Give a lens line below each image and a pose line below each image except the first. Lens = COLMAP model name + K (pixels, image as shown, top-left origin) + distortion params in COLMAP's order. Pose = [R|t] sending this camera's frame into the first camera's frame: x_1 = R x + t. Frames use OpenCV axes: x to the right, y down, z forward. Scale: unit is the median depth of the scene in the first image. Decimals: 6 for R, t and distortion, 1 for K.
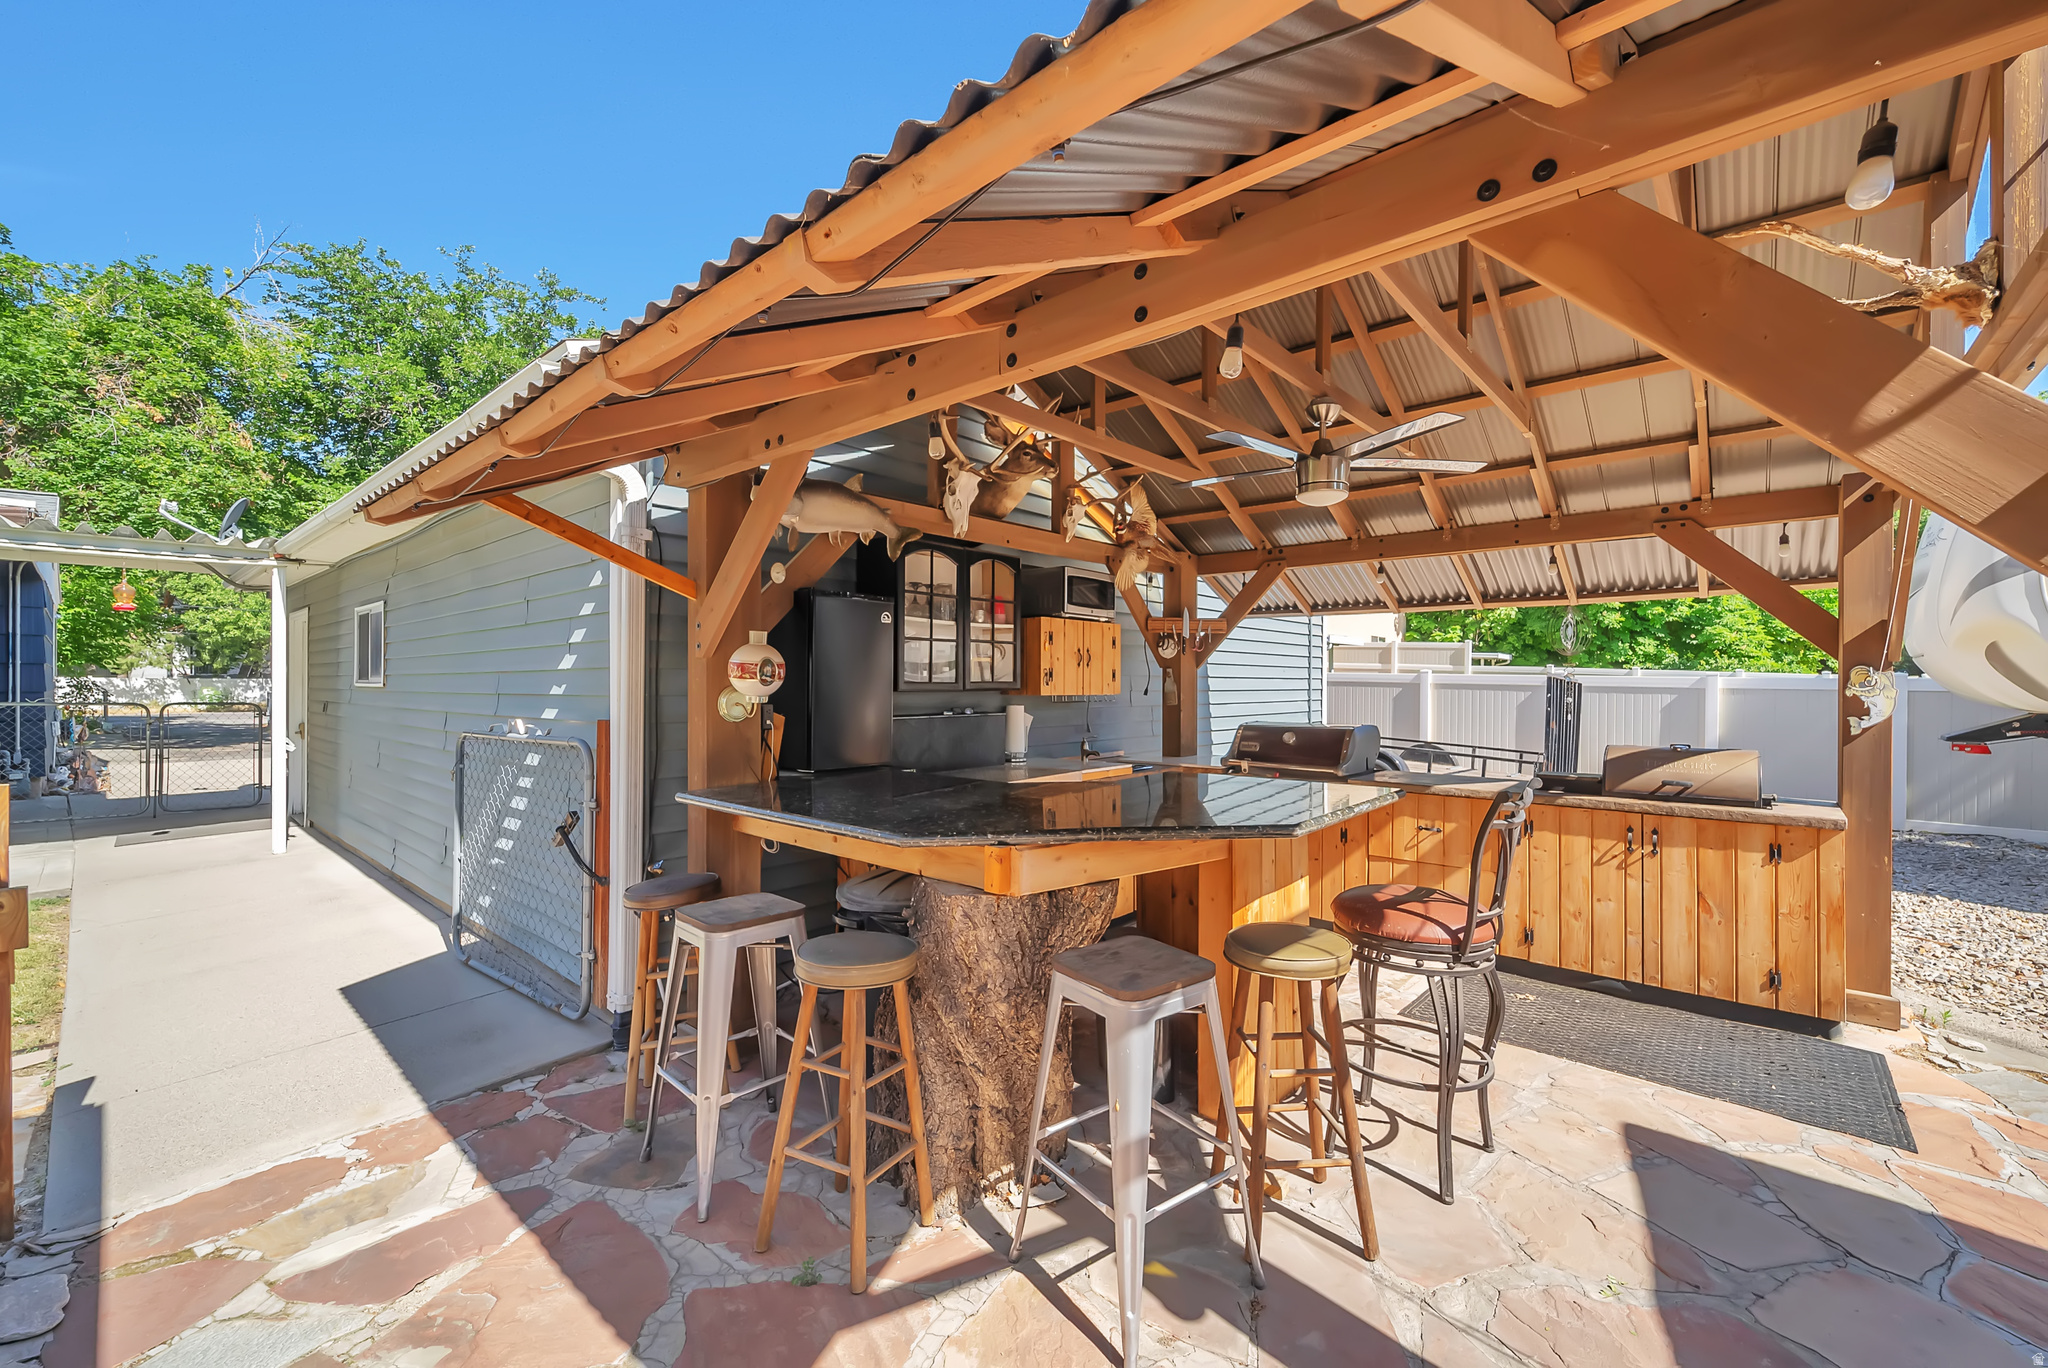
lens RADIAL K [[823.6, 0, 1018.1], [0, 823.6, 678.6], [0, 0, 1]] dist [-0.002039, -0.000471]
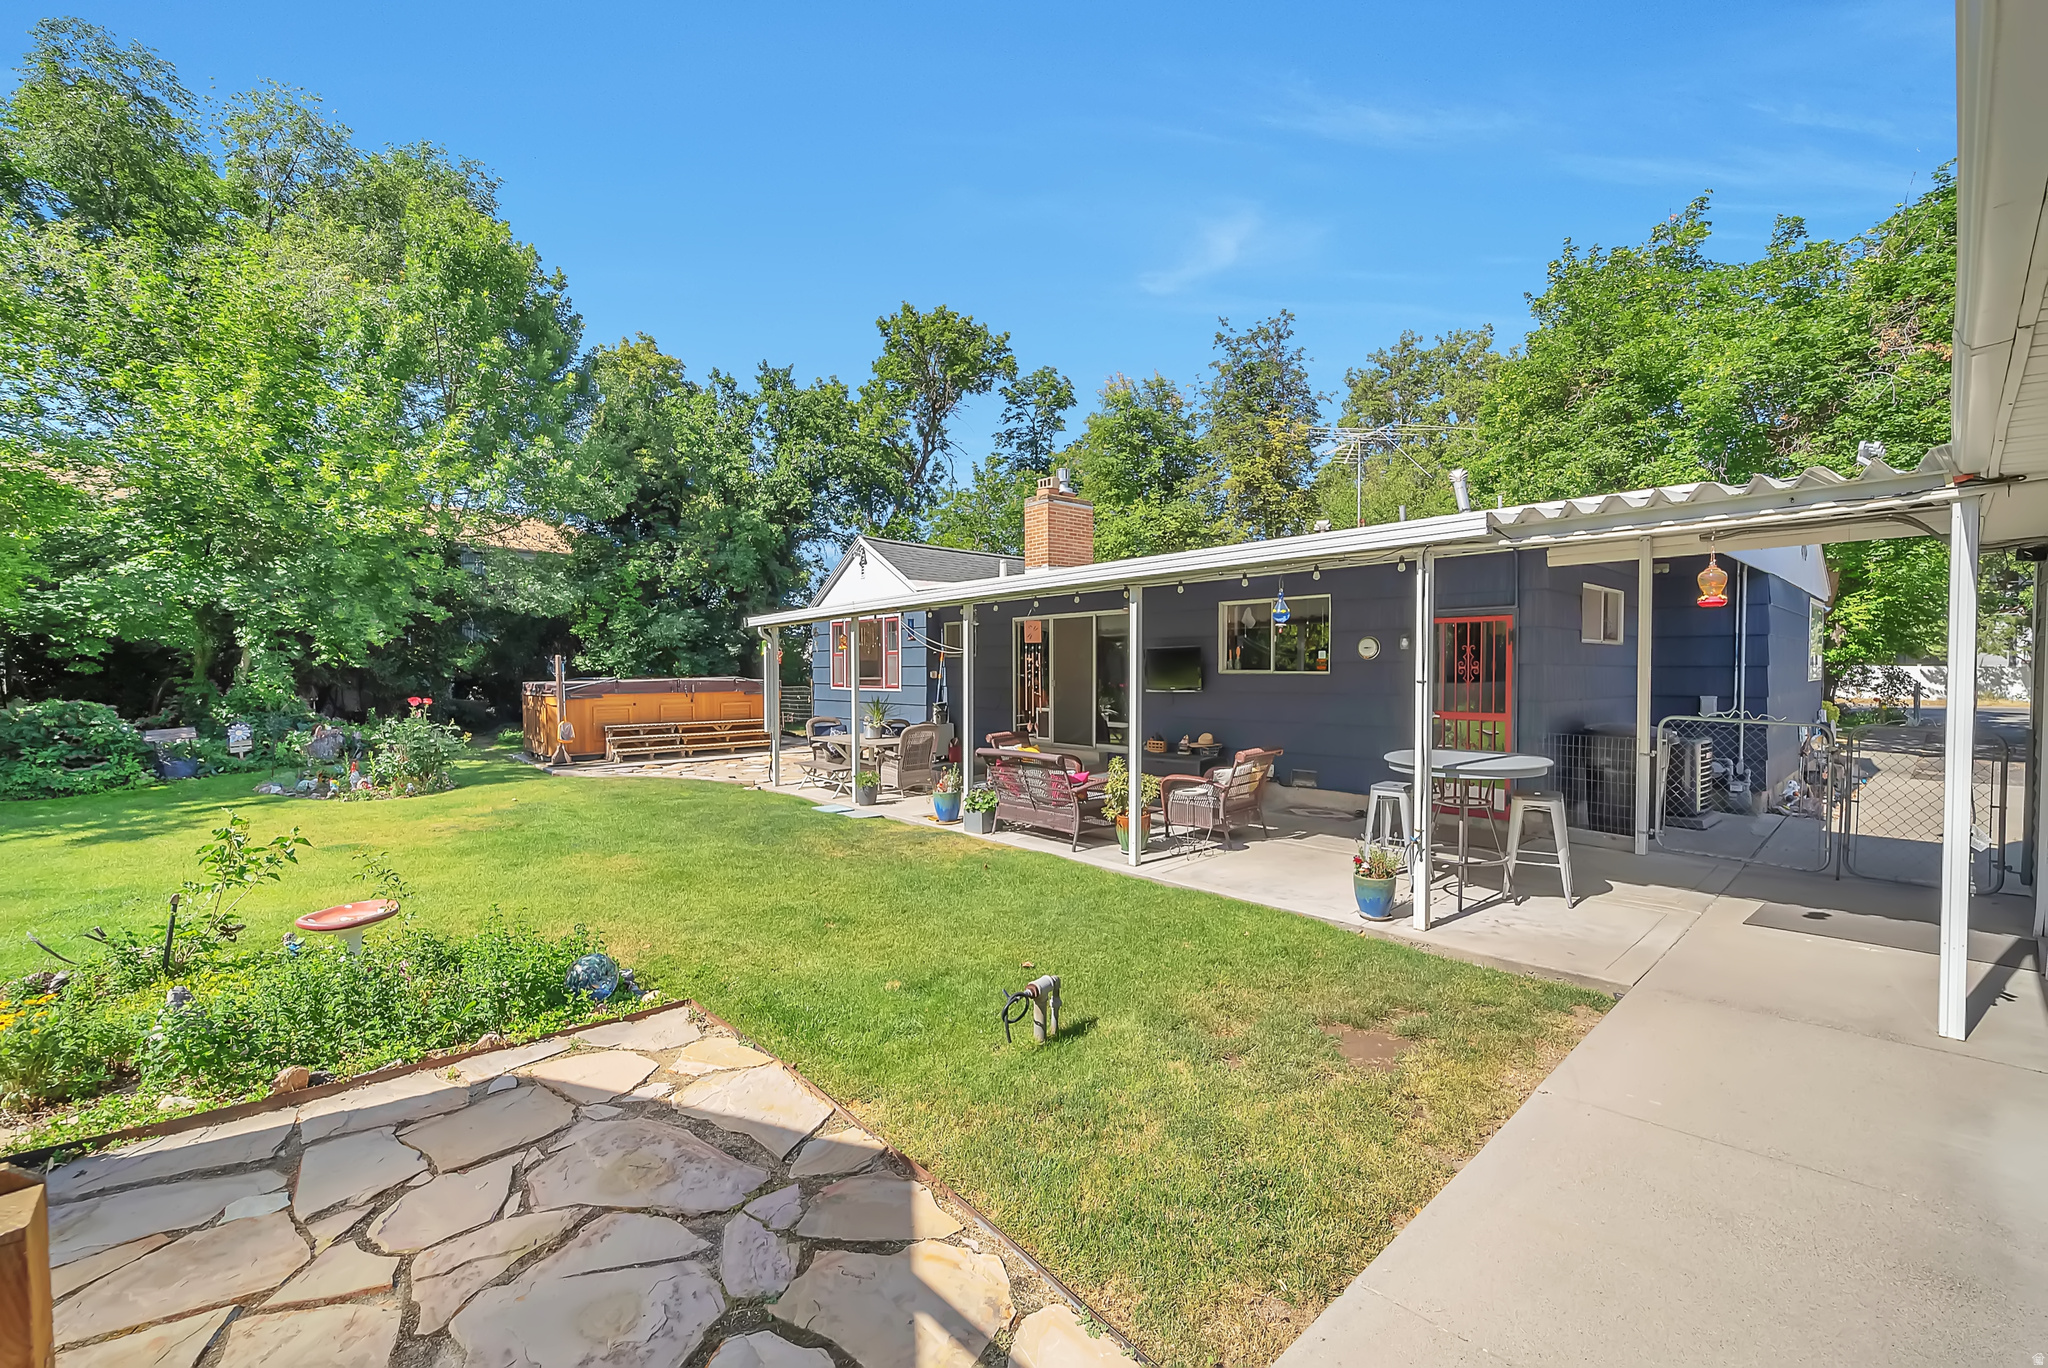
lens RADIAL K [[823.6, 0, 1017.4], [0, 823.6, 684.2], [0, 0, 1]] dist [-0.002039, -0.000471]
pose [[-0.118869, 0.026346, -0.992560, -0.126587], [-0.001302, 0.999643, 0.026690, -0.013946], [0.992909, 0.004465, -0.118792, 0.185180]]
